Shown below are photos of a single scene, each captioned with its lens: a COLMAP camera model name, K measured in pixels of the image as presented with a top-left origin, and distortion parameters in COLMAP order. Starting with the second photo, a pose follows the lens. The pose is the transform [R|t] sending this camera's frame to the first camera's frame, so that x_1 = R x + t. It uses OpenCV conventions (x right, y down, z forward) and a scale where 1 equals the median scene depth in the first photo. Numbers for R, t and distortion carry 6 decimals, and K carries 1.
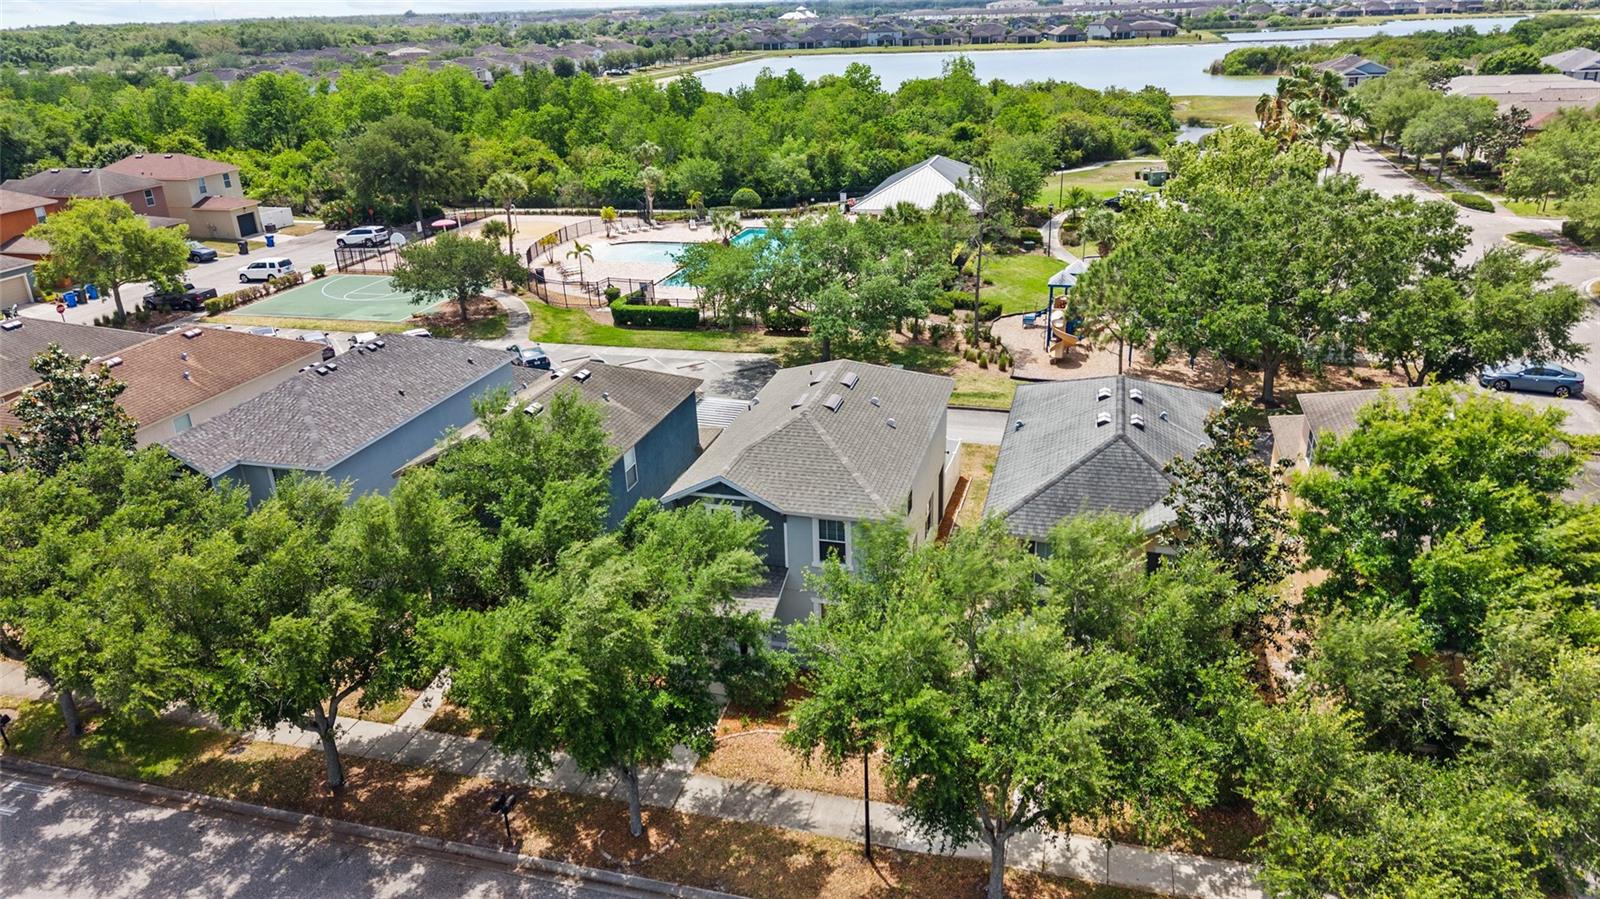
lens RADIAL K [[1141.0, 0, 800.0], [0, 1141.0, 449.5], [0, 0, 1]] dist [0.005946, 0.001174]
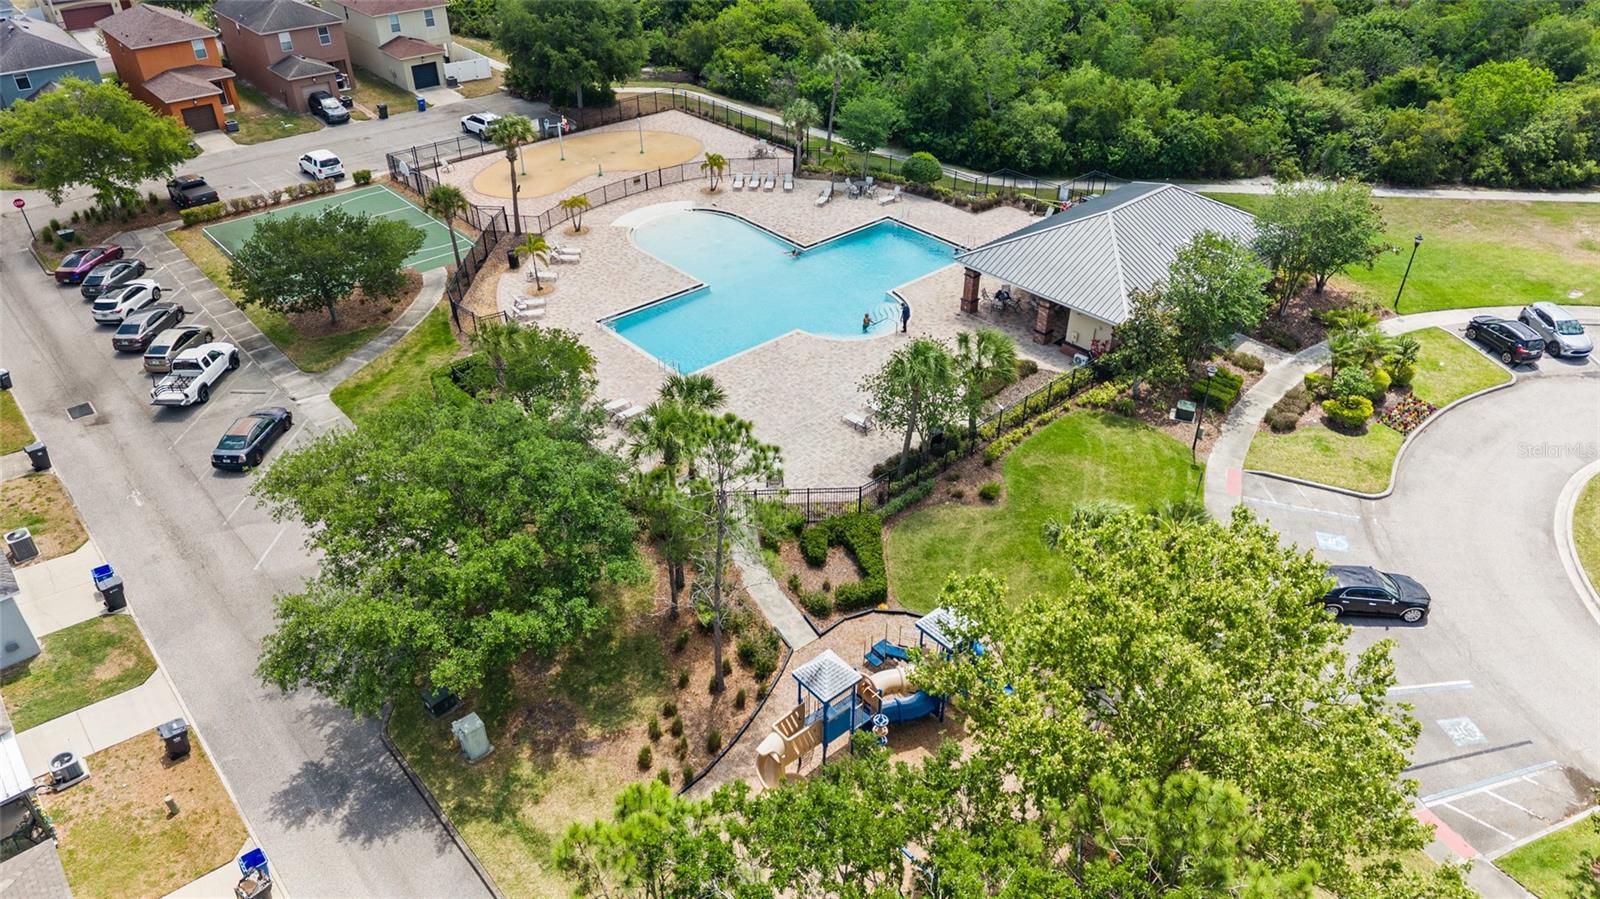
lens RADIAL K [[1141.0, 0, 800.0], [0, 1141.0, 449.5], [0, 0, 1]] dist [0.005946, 0.001174]
pose [[0.835068, 0.328679, -0.441171, 0.280591], [-0.227088, 0.936345, 0.267750, -0.249363], [0.501092, -0.123405, 0.856550, 0.369436]]
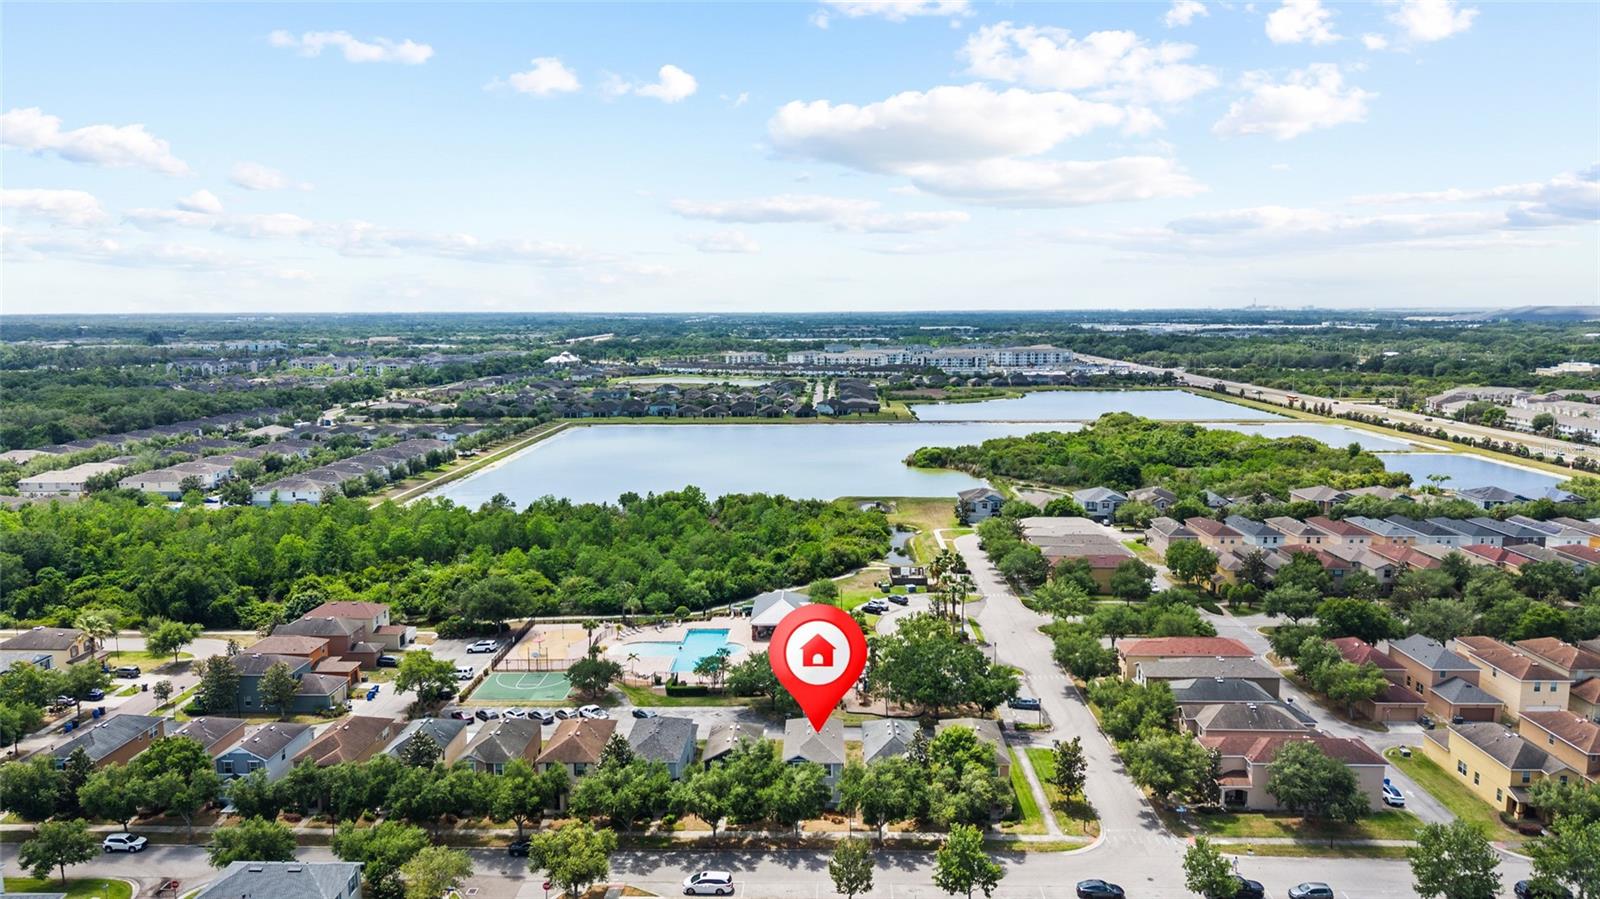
lens RADIAL K [[1141.0, 0, 800.0], [0, 1141.0, 449.5], [0, 0, 1]] dist [0.005946, 0.001174]
pose [[0.972151, -0.017913, 0.233671, -0.323790], [0.074020, 0.969506, -0.233623, -0.025465], [-0.222361, 0.244413, 0.943832, -0.994055]]
